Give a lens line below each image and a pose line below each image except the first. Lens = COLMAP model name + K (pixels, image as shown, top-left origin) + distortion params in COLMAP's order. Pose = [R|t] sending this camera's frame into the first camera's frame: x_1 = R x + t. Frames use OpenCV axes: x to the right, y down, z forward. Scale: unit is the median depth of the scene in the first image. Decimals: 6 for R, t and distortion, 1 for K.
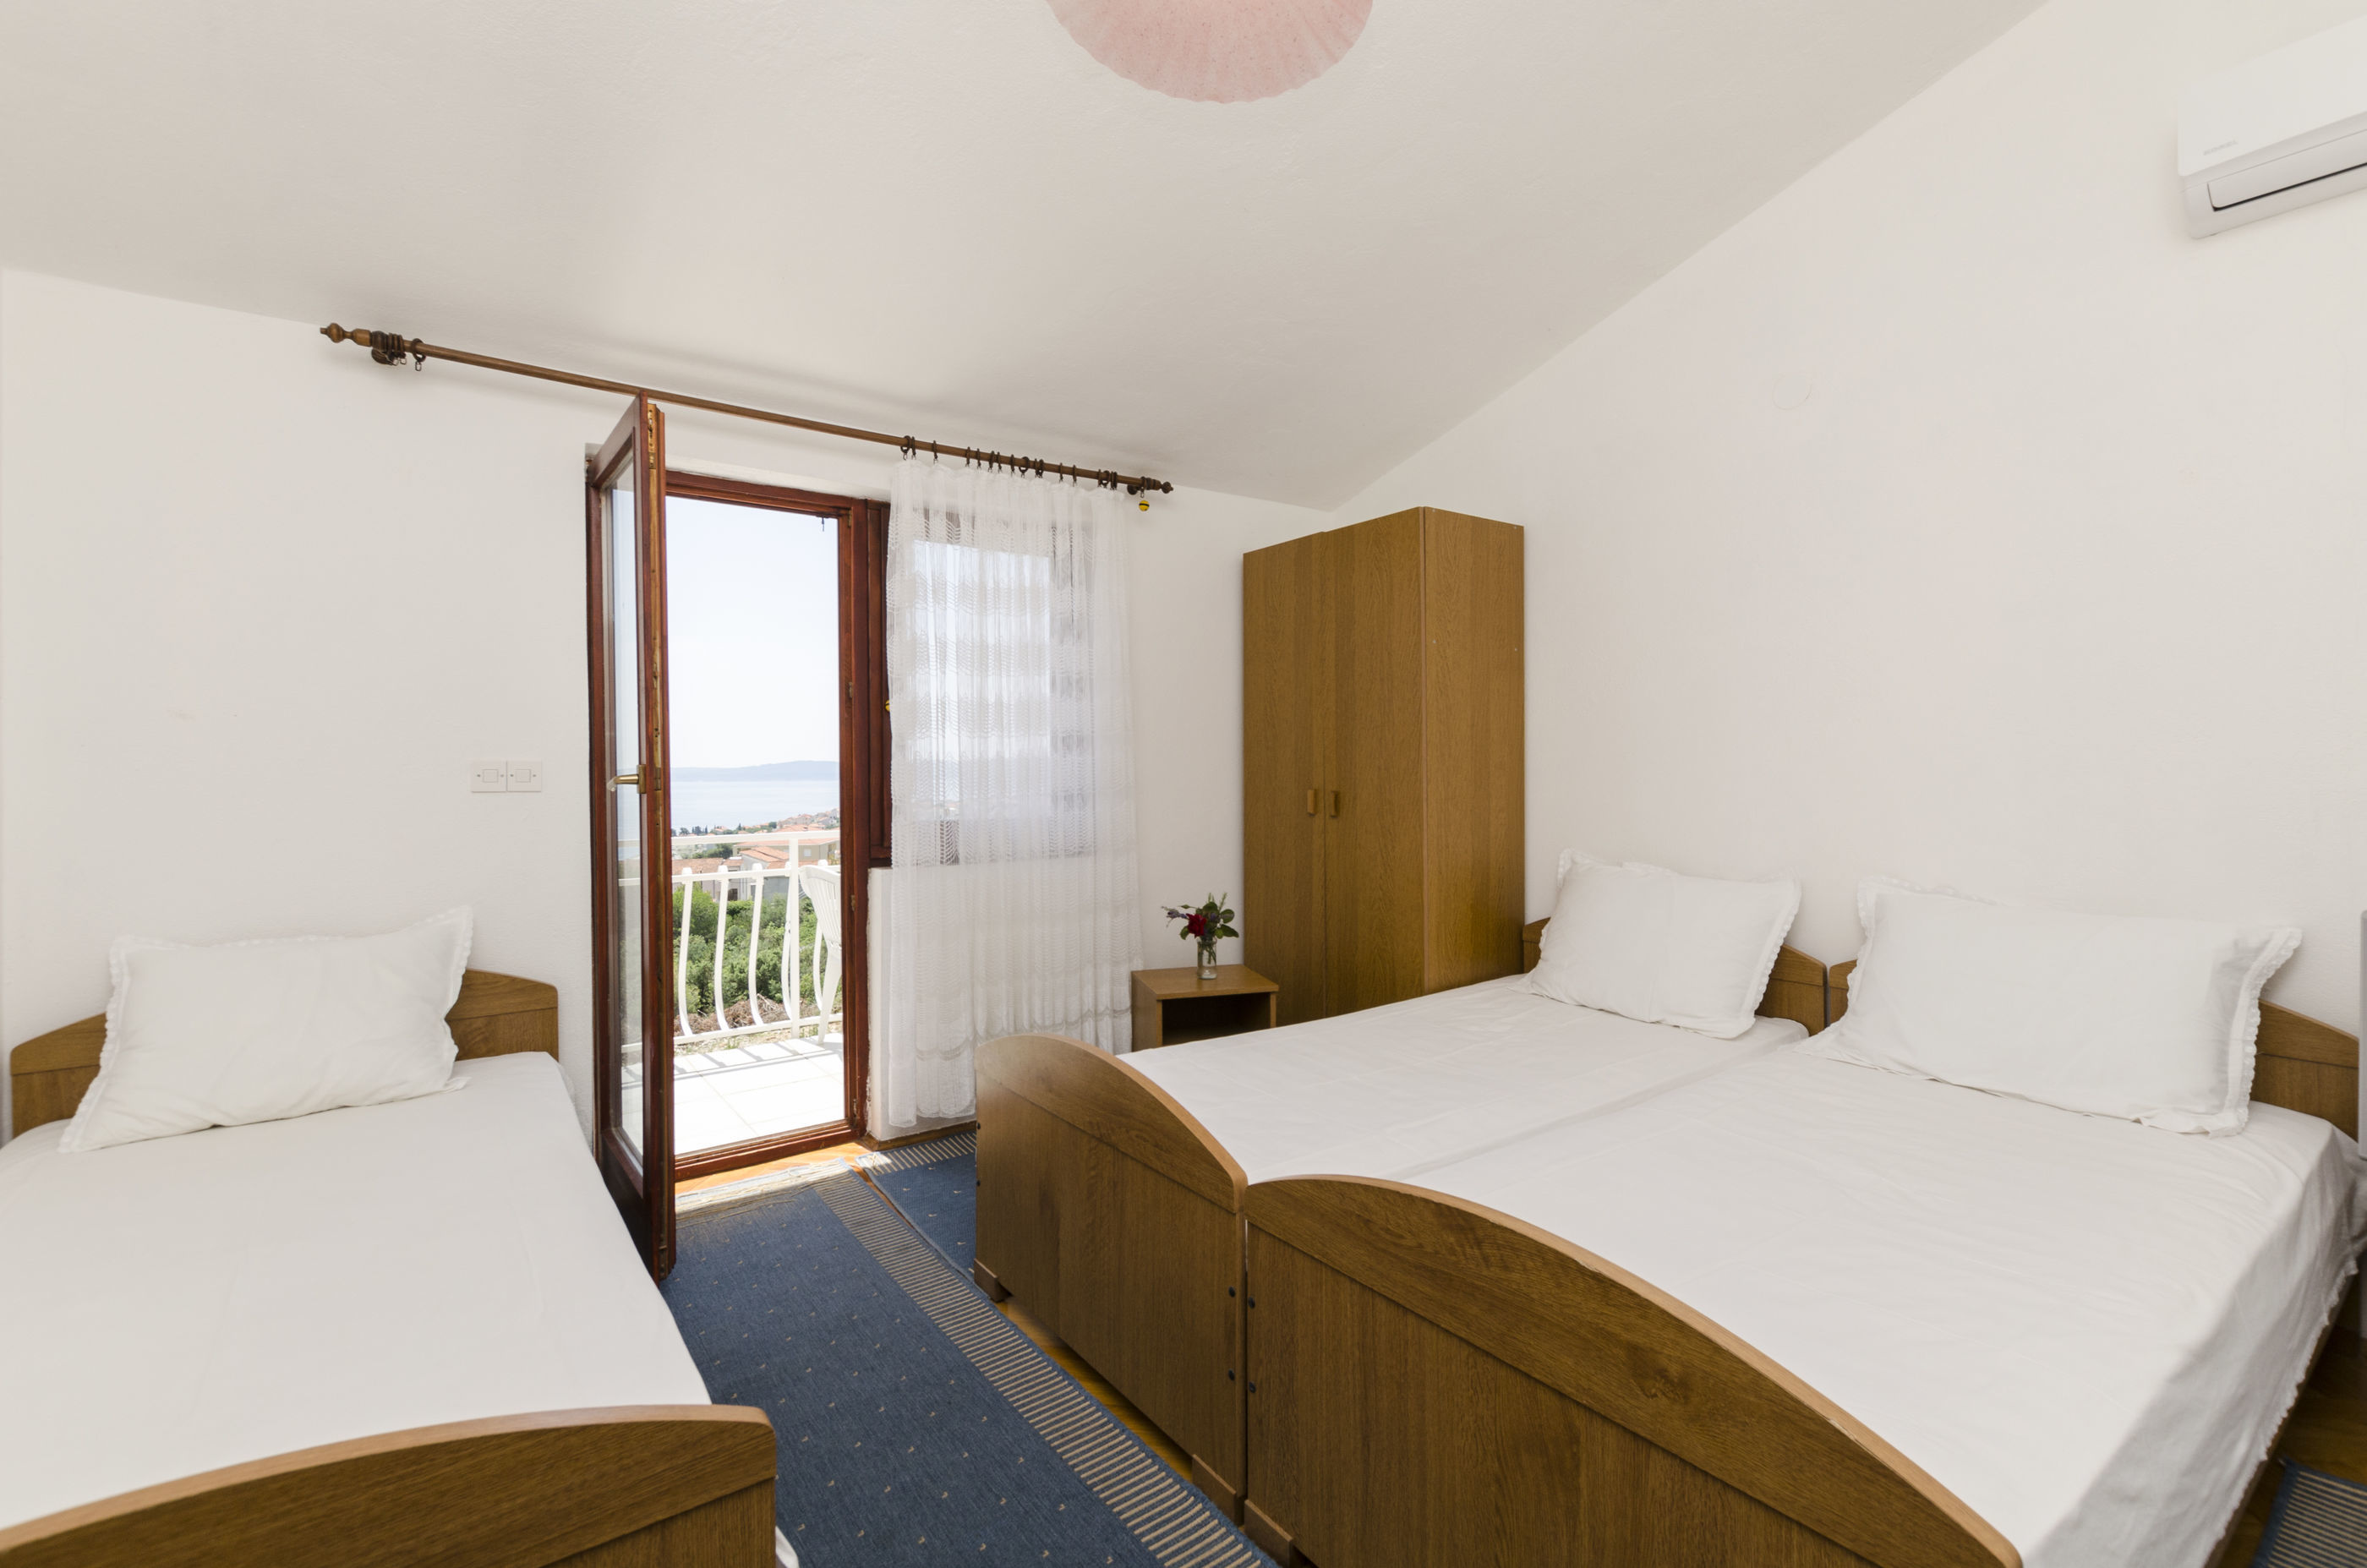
lens RADIAL K [[1021.8, 0, 1181.4], [0, 1021.8, 764.1], [0, 0, 1]] dist [0.009184, -0.005150]
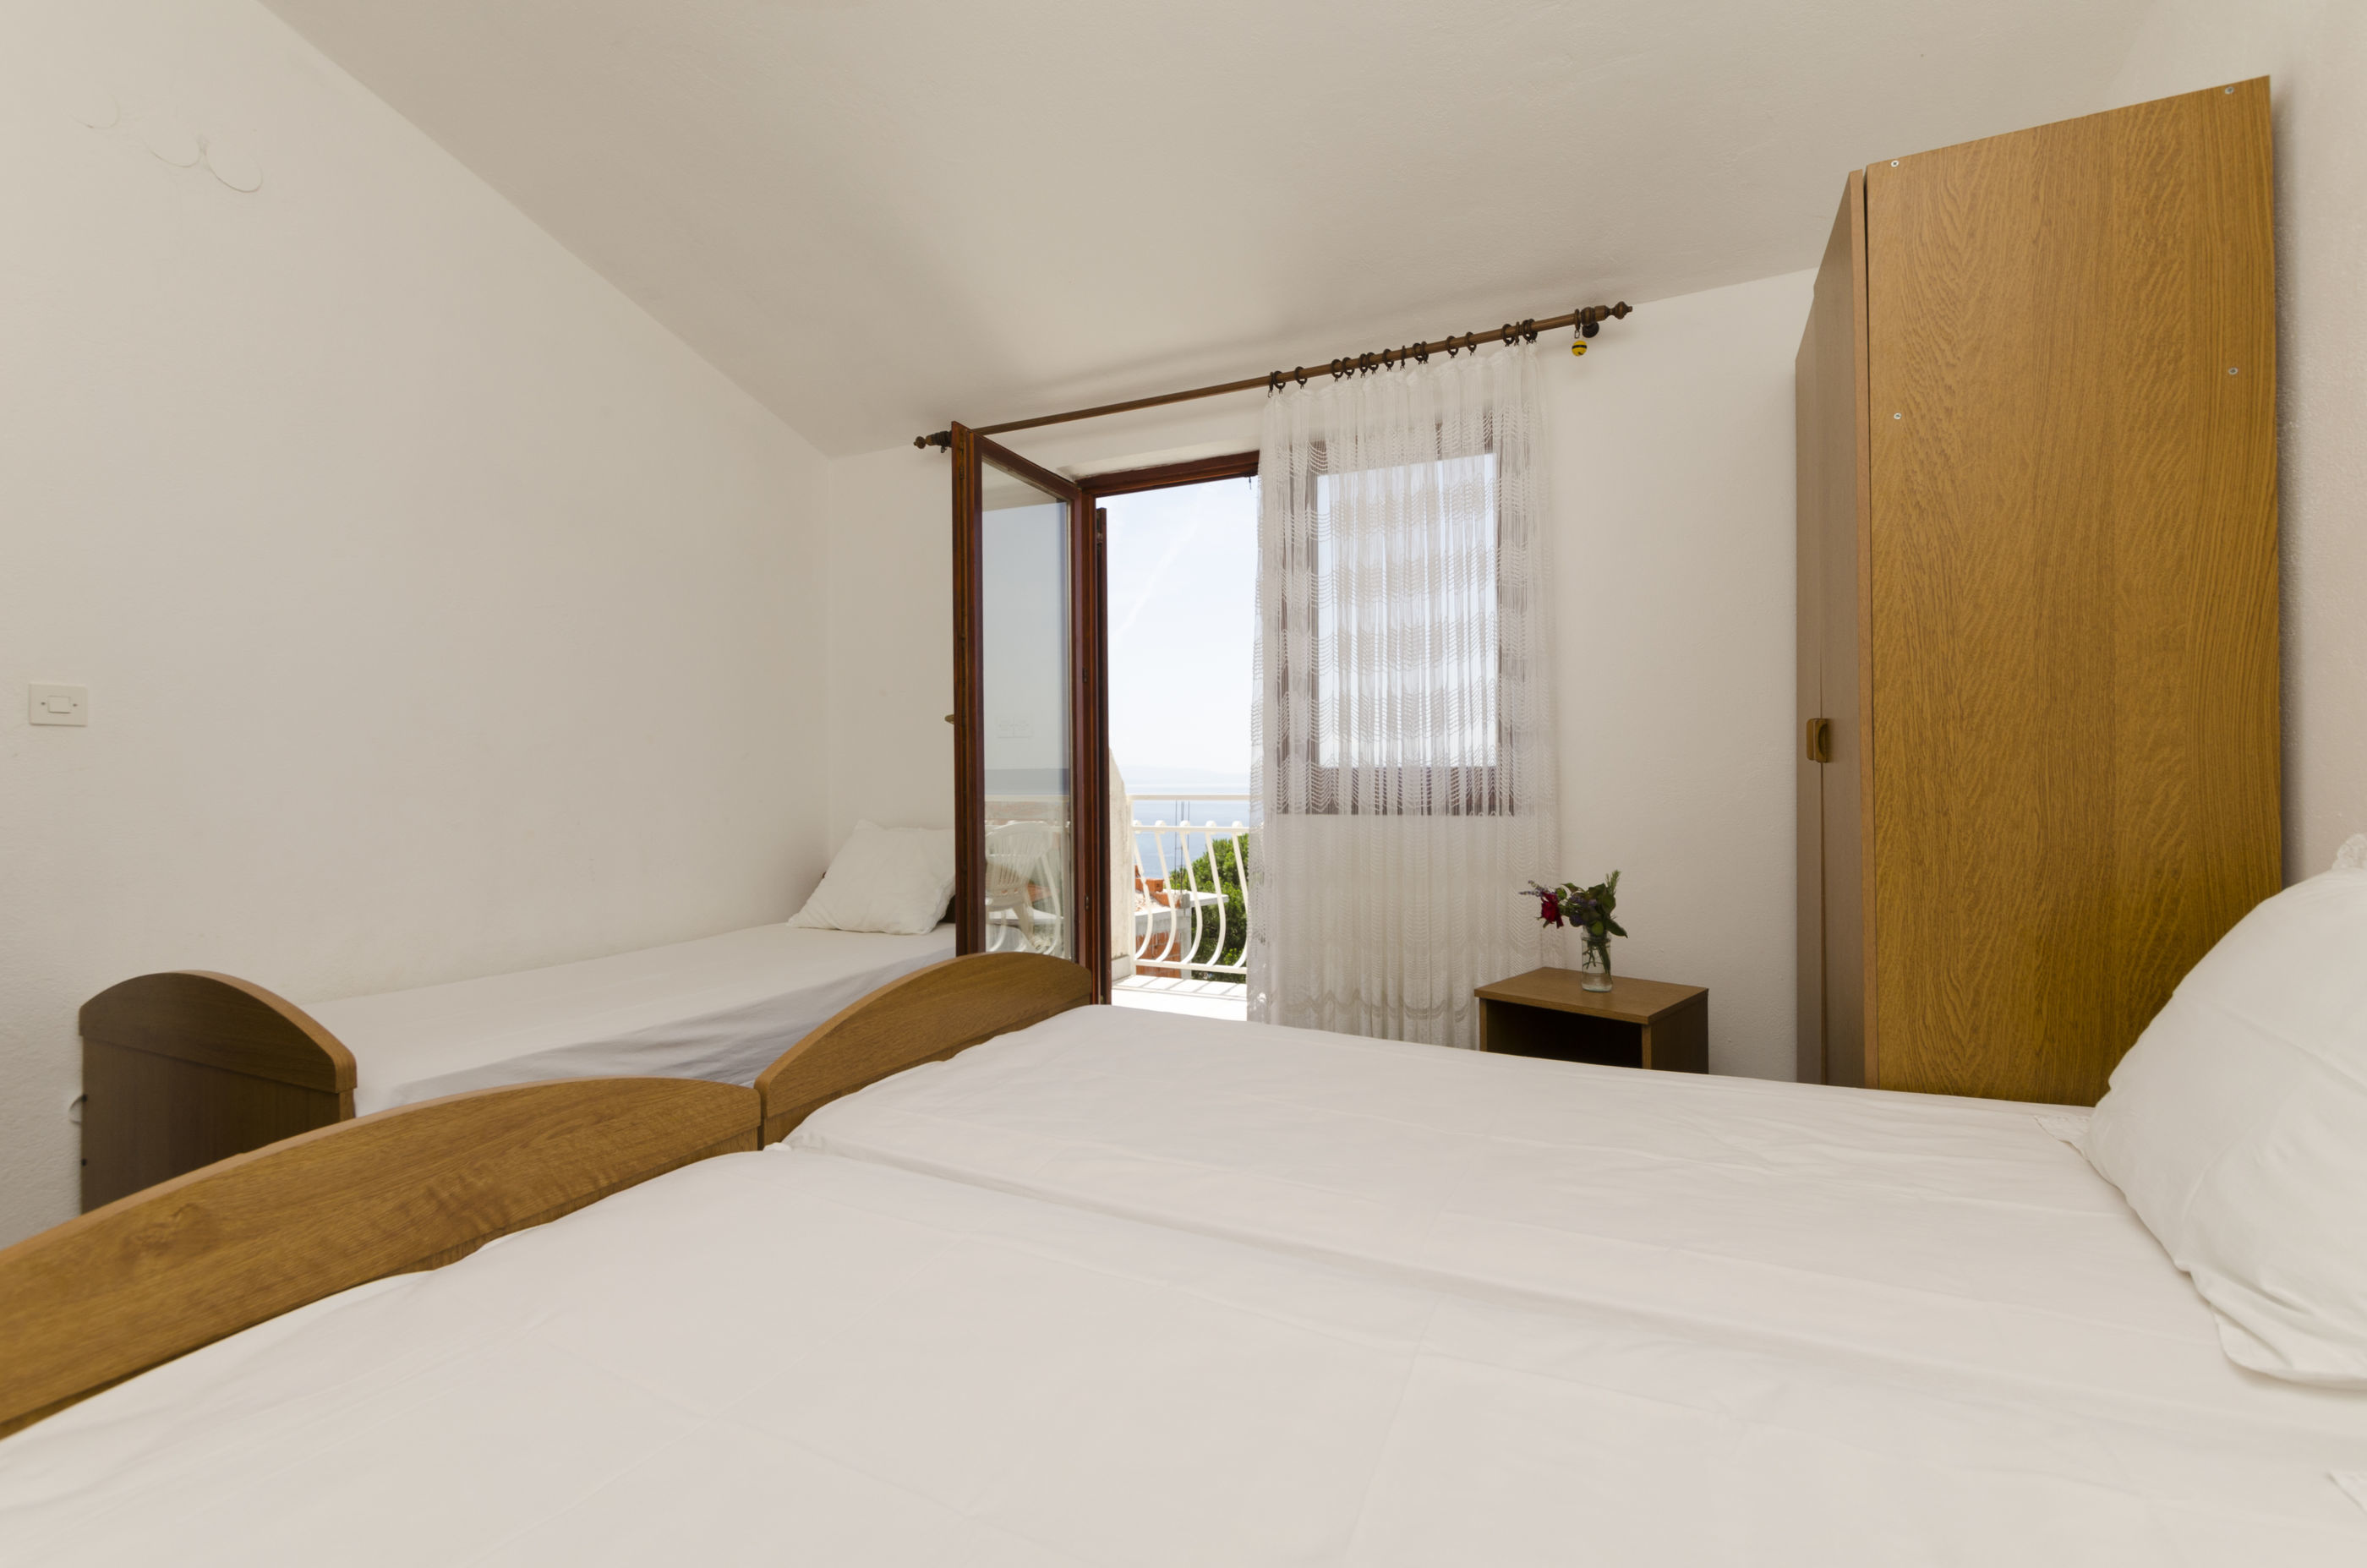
lens RADIAL K [[1021.8, 0, 1183.7], [0, 1021.8, 783.1], [0, 0, 1]] dist [0.009184, -0.005150]
pose [[0.486710, 0.007678, -0.873530, 0.521041], [0.007560, 0.999887, 0.013001, 0.056302], [0.873531, -0.012931, 0.486597, 0.418803]]
